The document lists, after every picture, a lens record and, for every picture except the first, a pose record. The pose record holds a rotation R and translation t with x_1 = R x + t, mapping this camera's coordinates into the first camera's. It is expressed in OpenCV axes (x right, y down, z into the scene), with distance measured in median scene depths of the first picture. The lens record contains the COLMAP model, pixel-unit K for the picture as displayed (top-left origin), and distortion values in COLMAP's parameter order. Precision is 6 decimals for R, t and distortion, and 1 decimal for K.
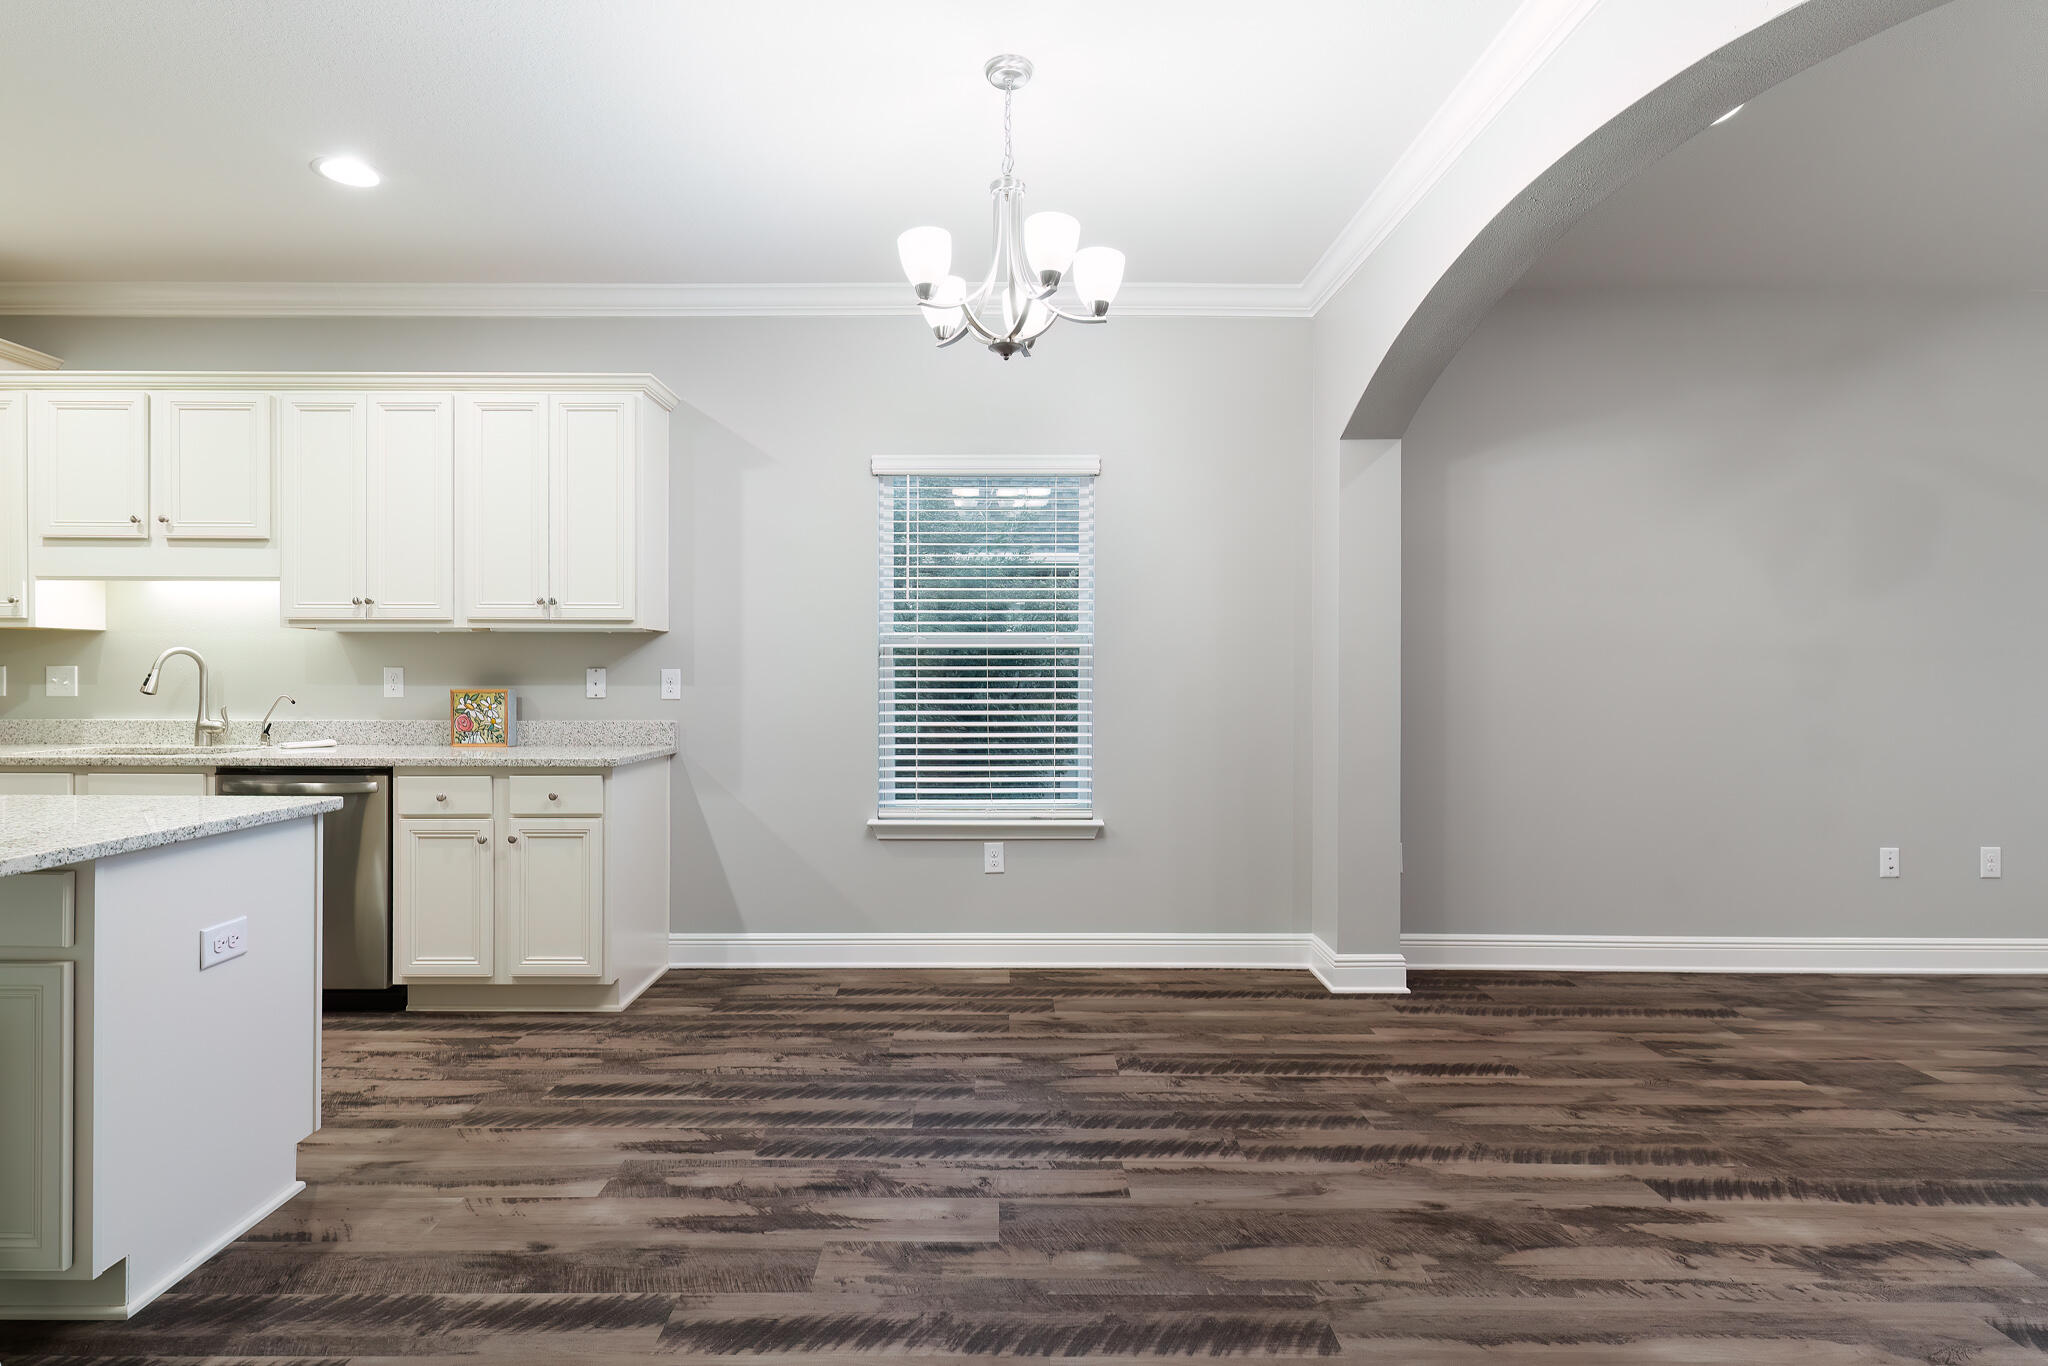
lens RADIAL K [[1006.3, 0, 996.5], [0, 1006.3, 677.4], [0, 0, 1]] dist [0.000781, 0.000541]
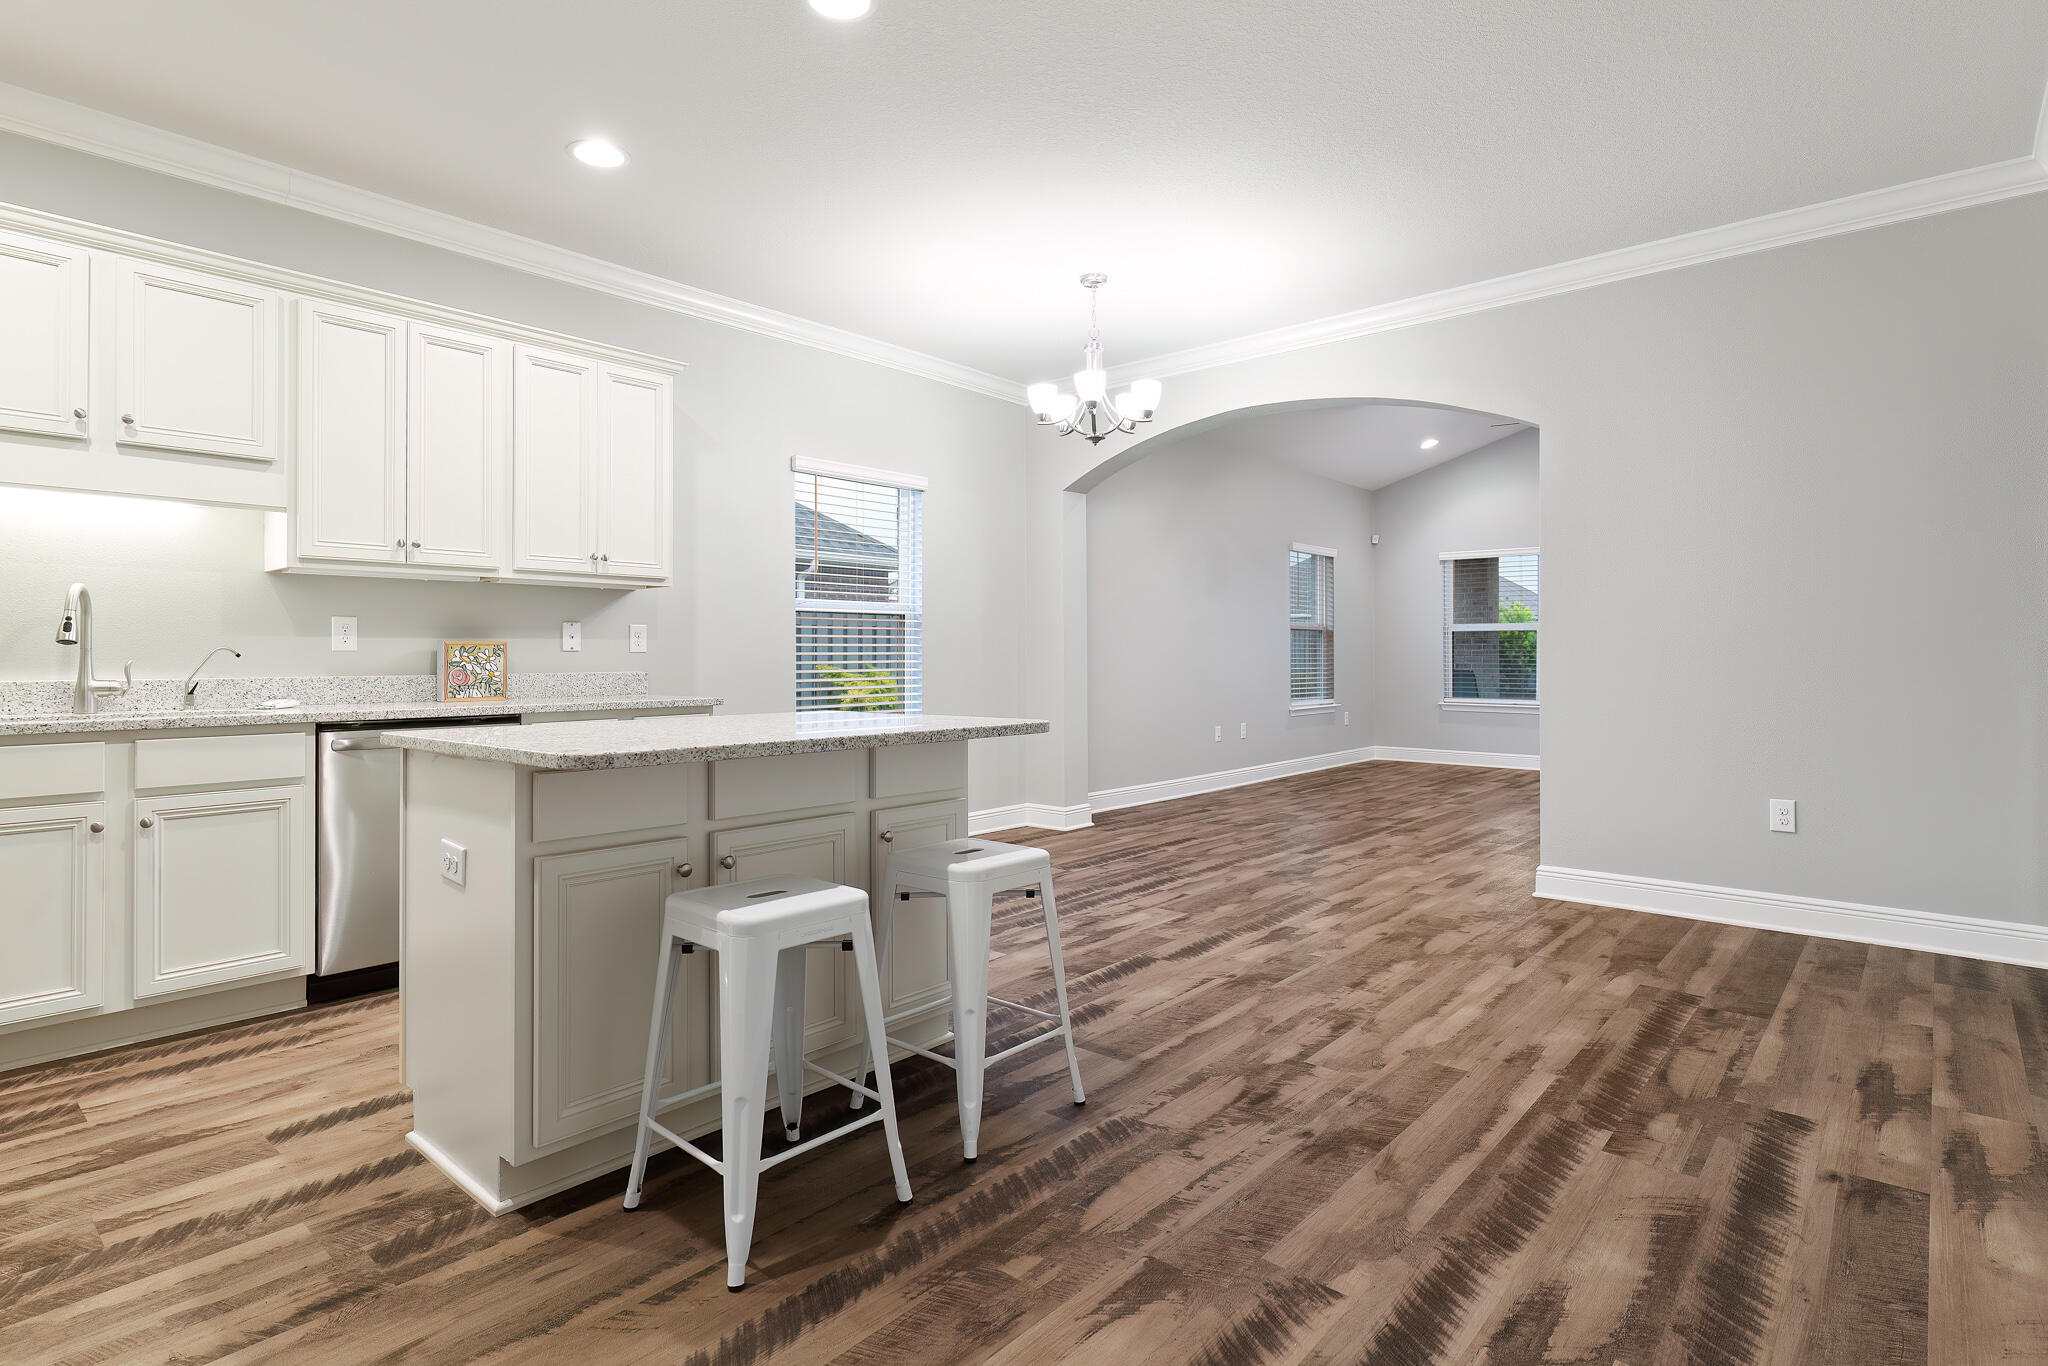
lens RADIAL K [[1042.2, 0, 1019.2], [0, 1042.2, 643.3], [0, 0, 1]] dist [0.000006, 0.001396]
pose [[0.660172, 0.004667, 0.751100, -1.115046], [0.008291, 0.999874, -0.013500, 0.038169], [-0.751068, 0.015140, 0.660051, -0.062652]]
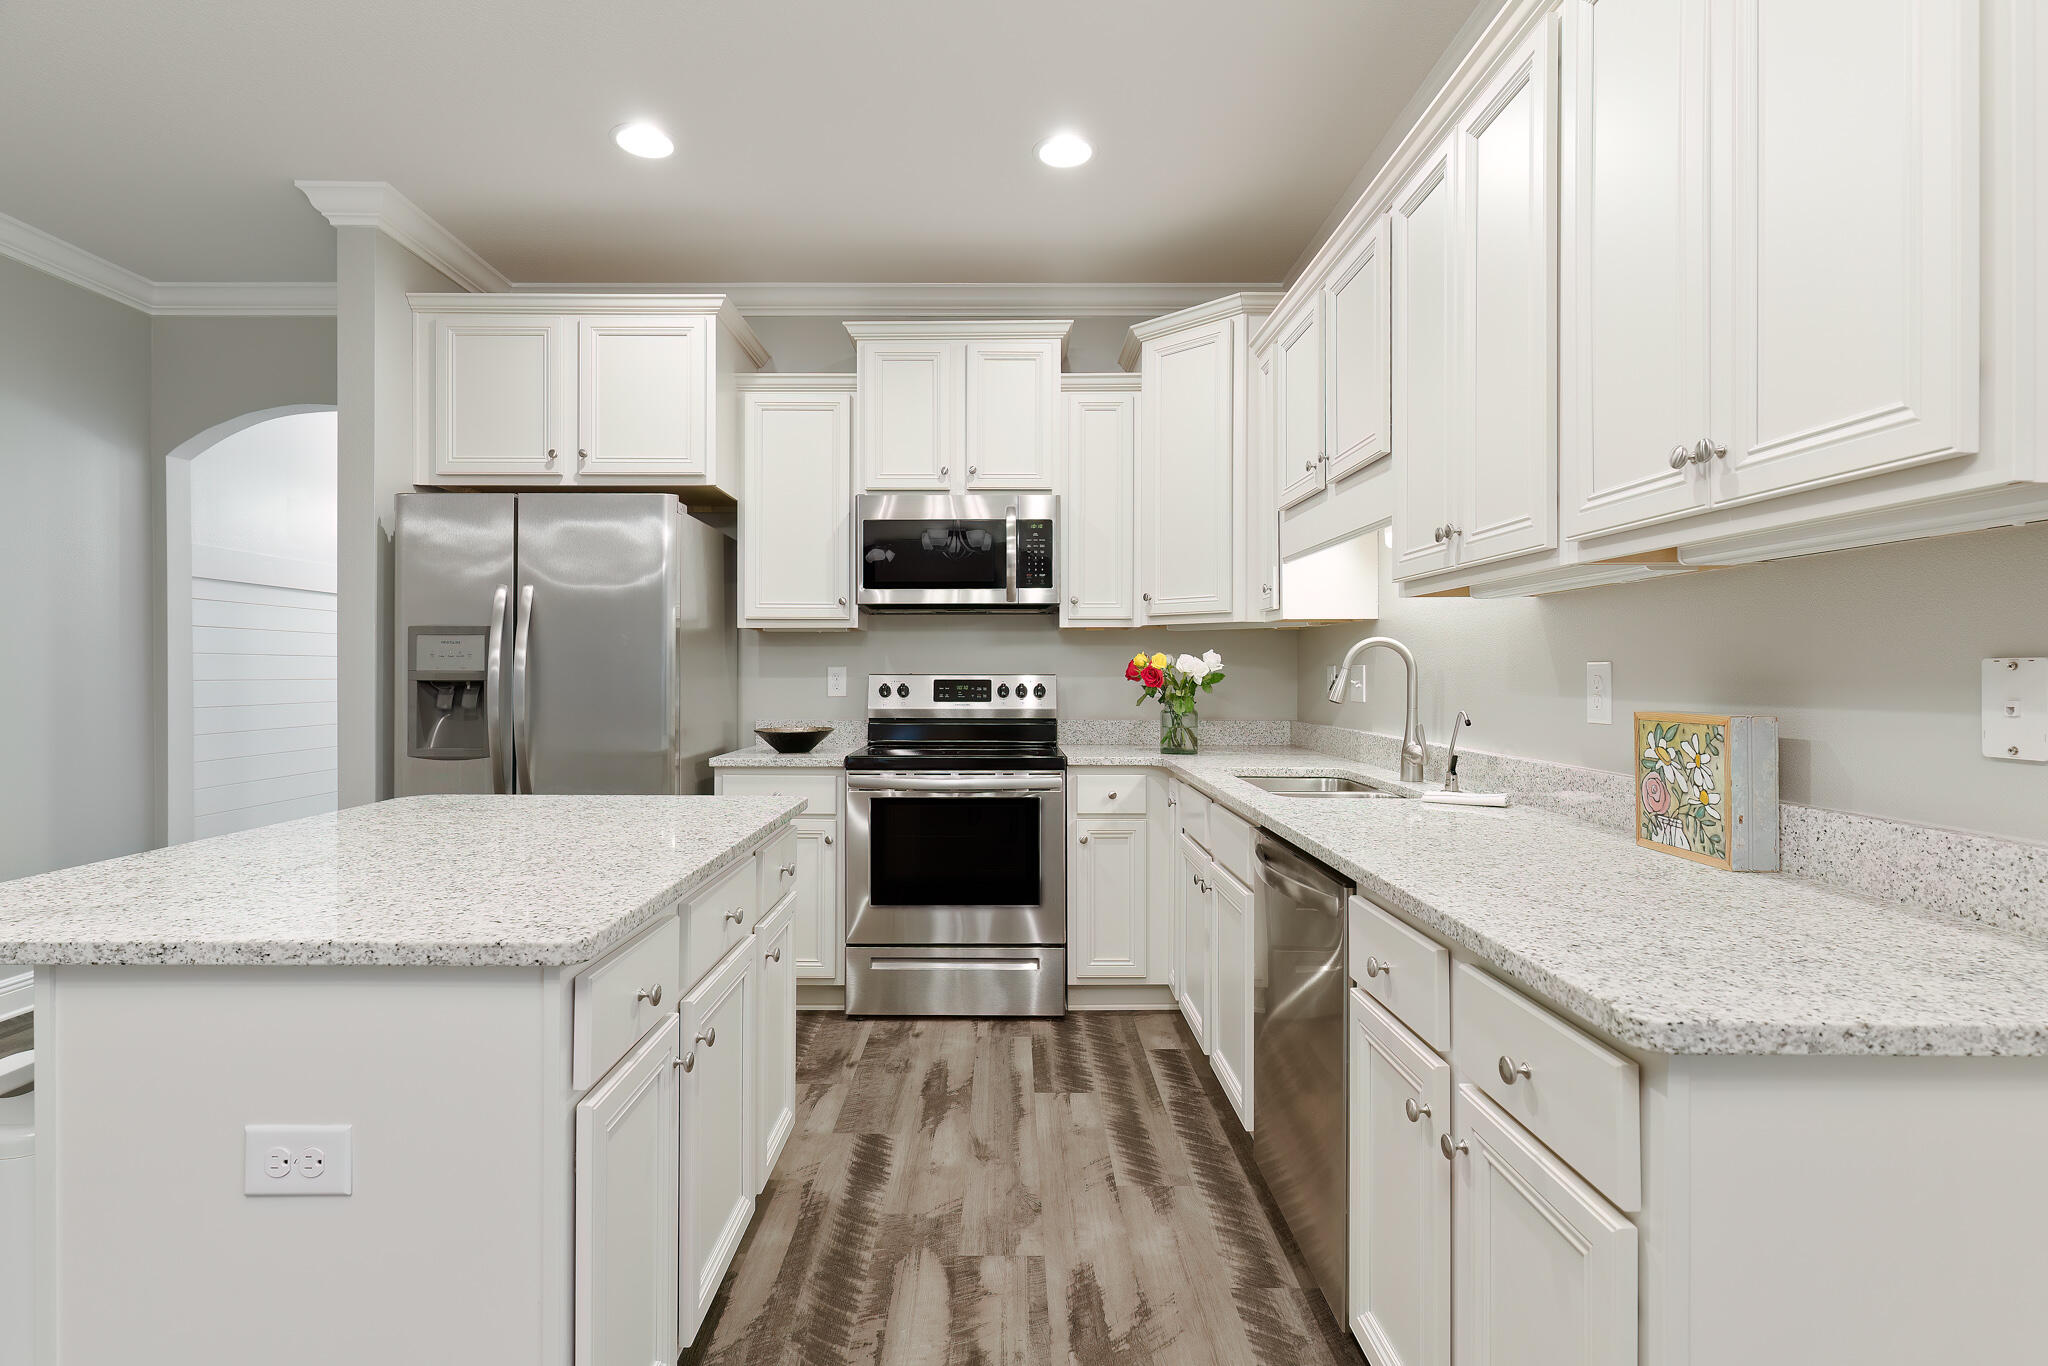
lens RADIAL K [[995.1, 0, 1001.3], [0, 995.1, 677.2], [0, 0, 1]] dist [0.000792, 0.000215]
pose [[-0.001877, 0.003453, -0.999992, -0.140055], [-0.003334, 0.999988, 0.003460, -0.004072], [0.999993, 0.003341, -0.001866, 0.883042]]
